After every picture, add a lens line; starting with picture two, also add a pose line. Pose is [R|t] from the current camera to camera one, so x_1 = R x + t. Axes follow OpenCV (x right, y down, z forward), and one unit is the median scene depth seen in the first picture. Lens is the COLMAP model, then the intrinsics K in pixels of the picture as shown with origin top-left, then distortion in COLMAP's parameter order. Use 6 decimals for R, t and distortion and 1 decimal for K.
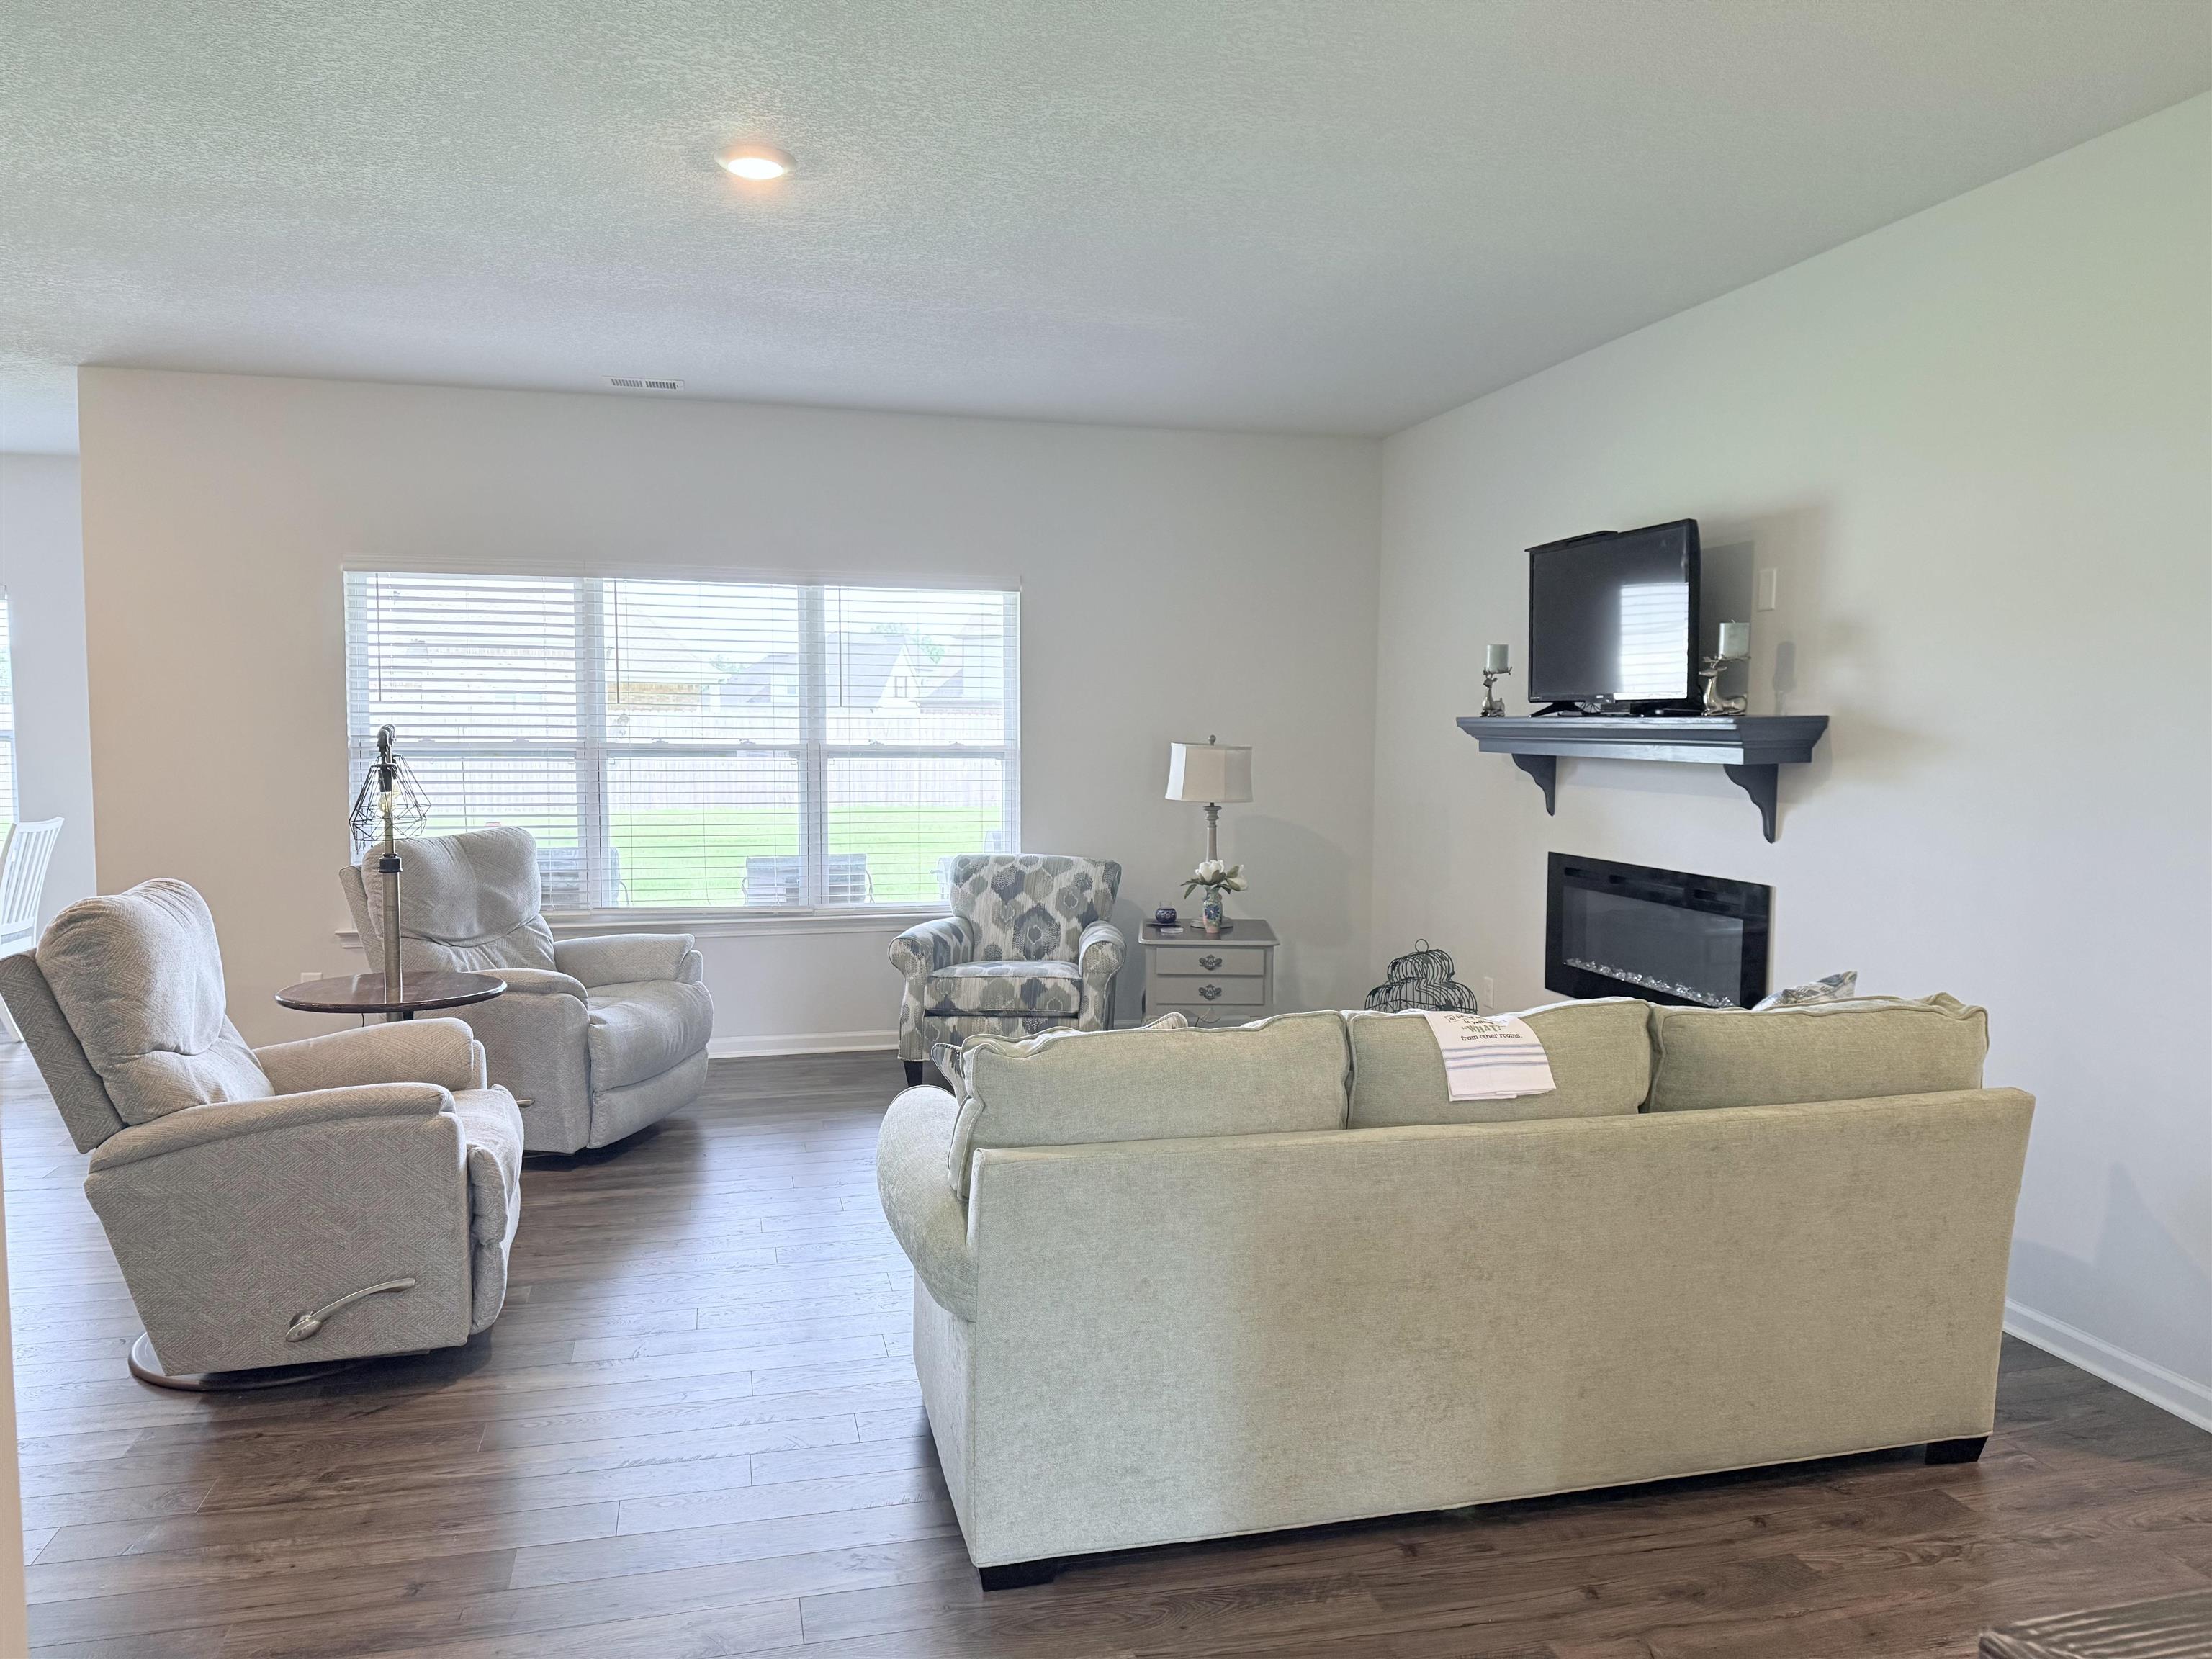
lens RADIAL K [[1592.2, 0, 1150.0], [0, 1592.2, 819.9], [0, 0, 1]] dist [0.065740, -0.067834]
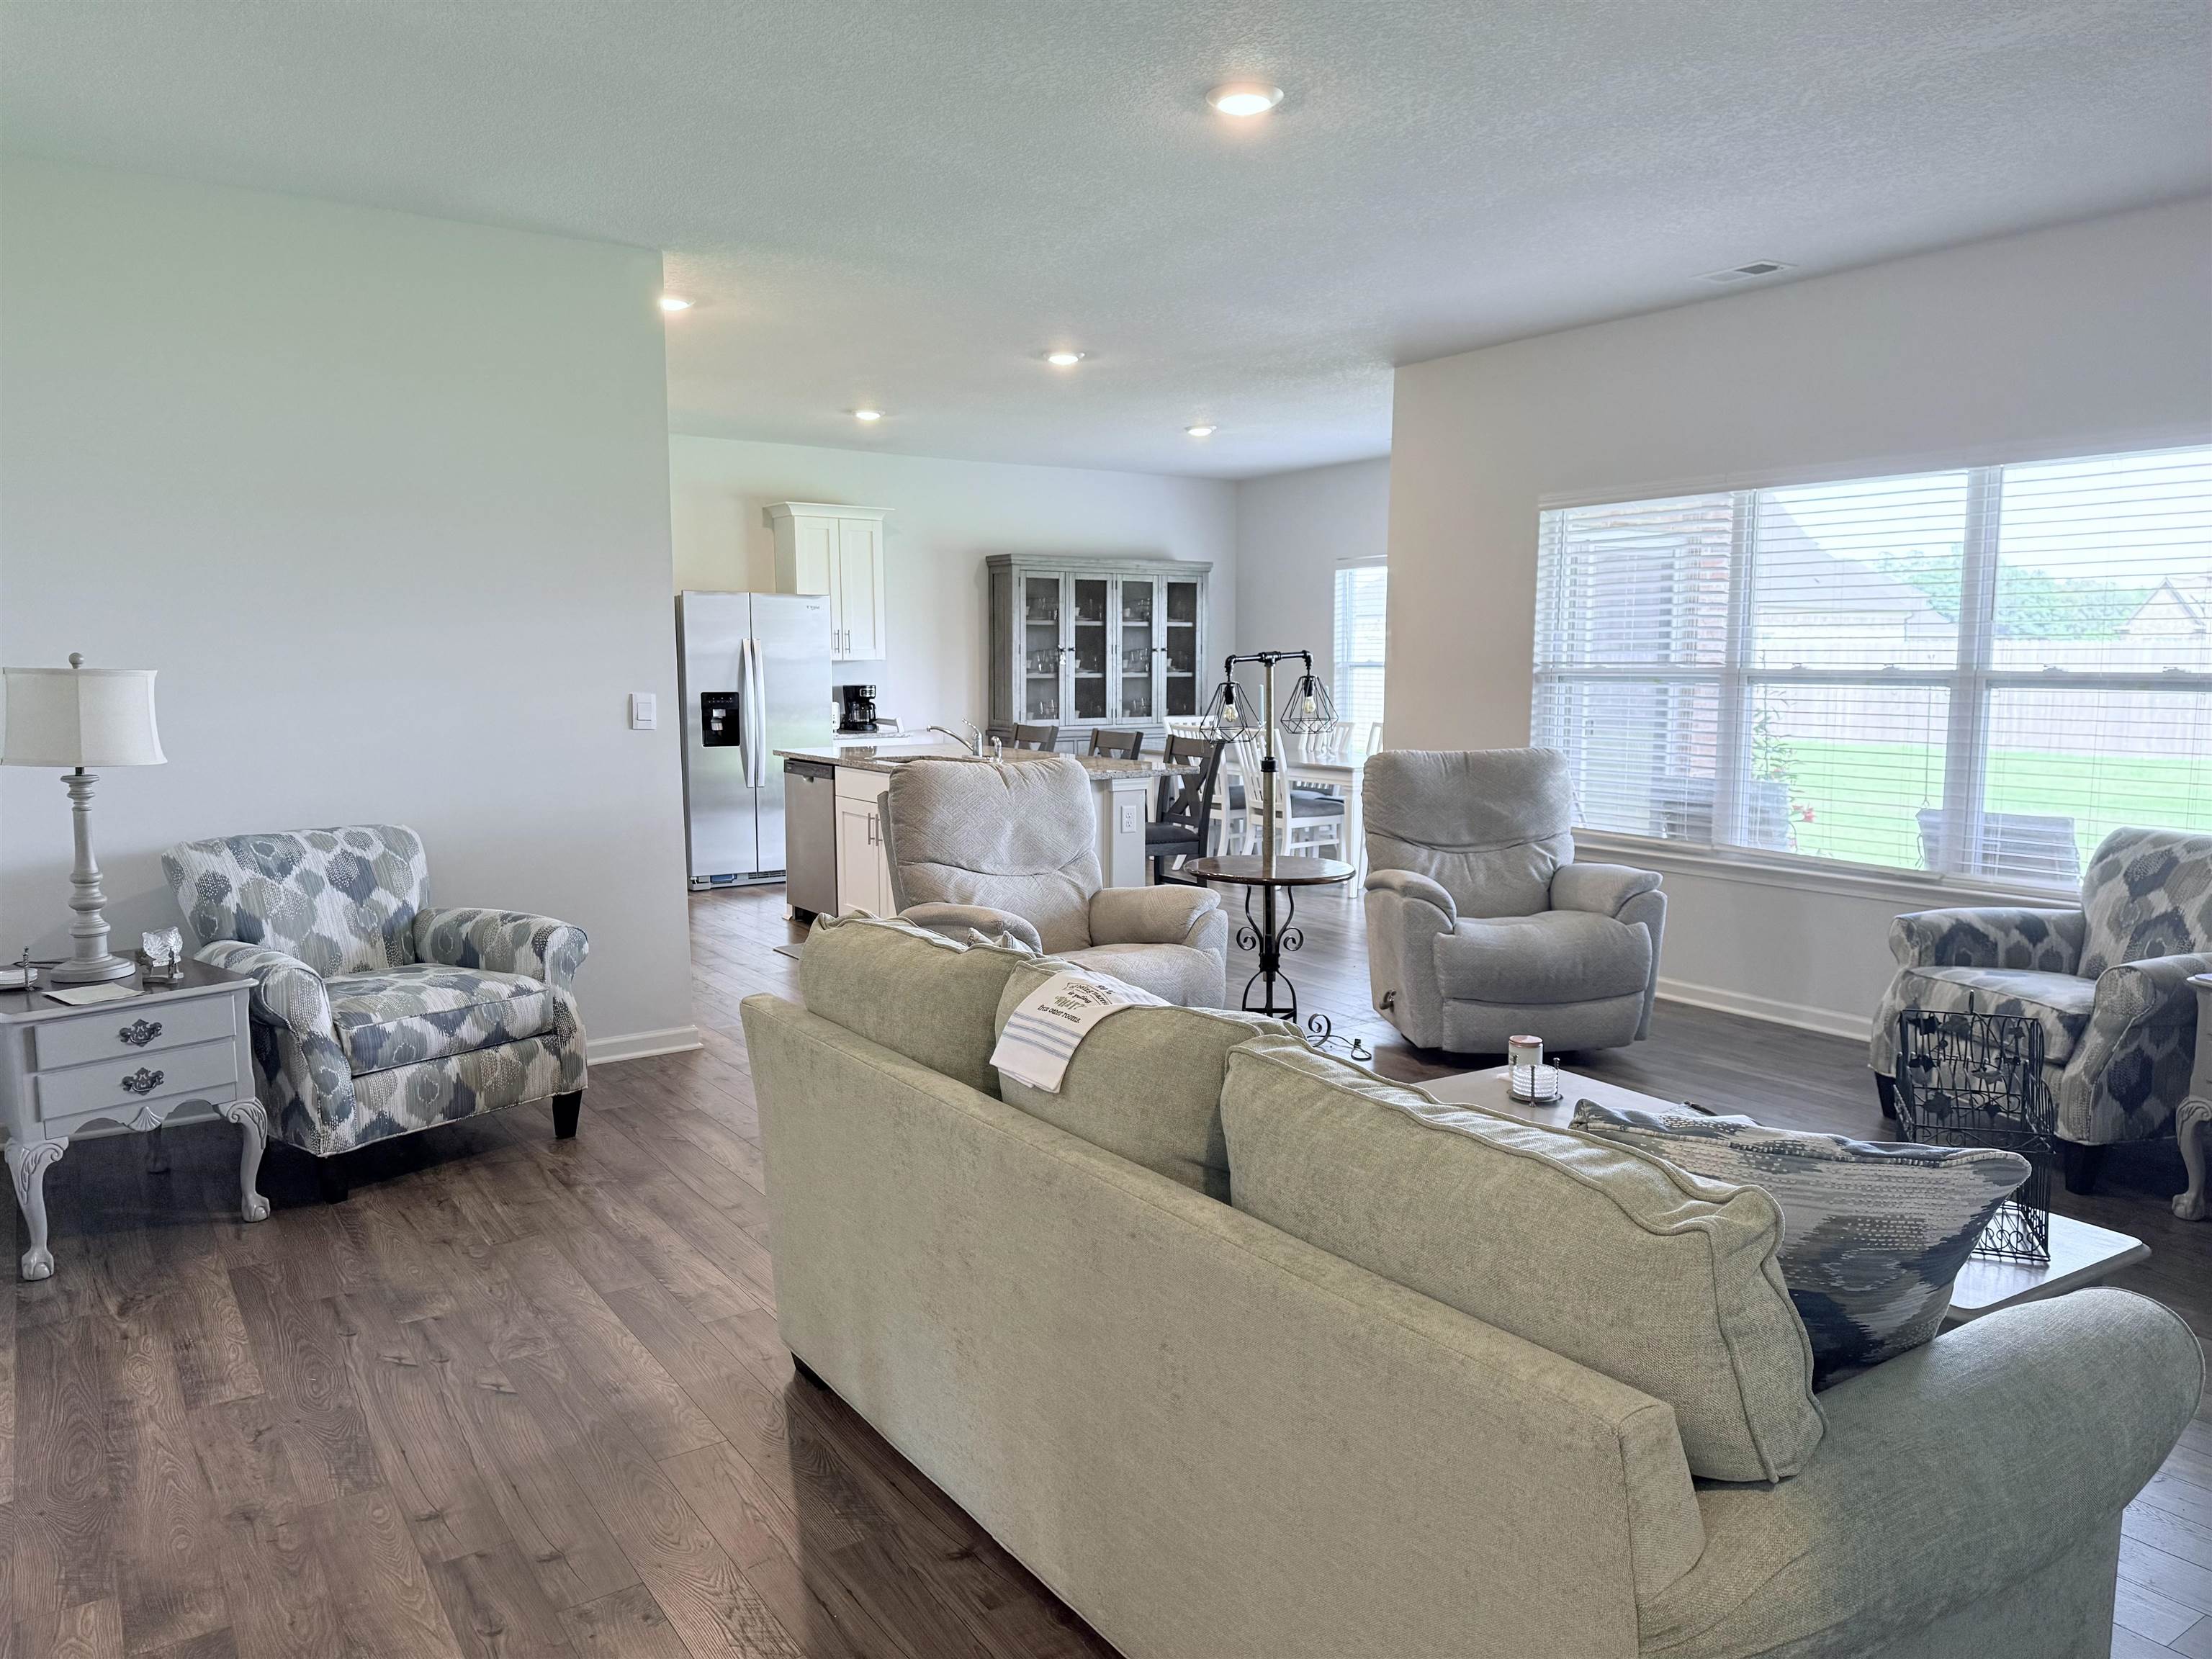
lens RADIAL K [[1592.2, 0, 1043.9], [0, 1592.2, 821.6], [0, 0, 1]] dist [0.065740, -0.067834]
pose [[0.317164, 0.094087, -0.943692, 0.434043], [-0.059070, 0.995094, 0.079359, -0.009952], [0.946529, 0.030574, 0.321166, 0.336303]]
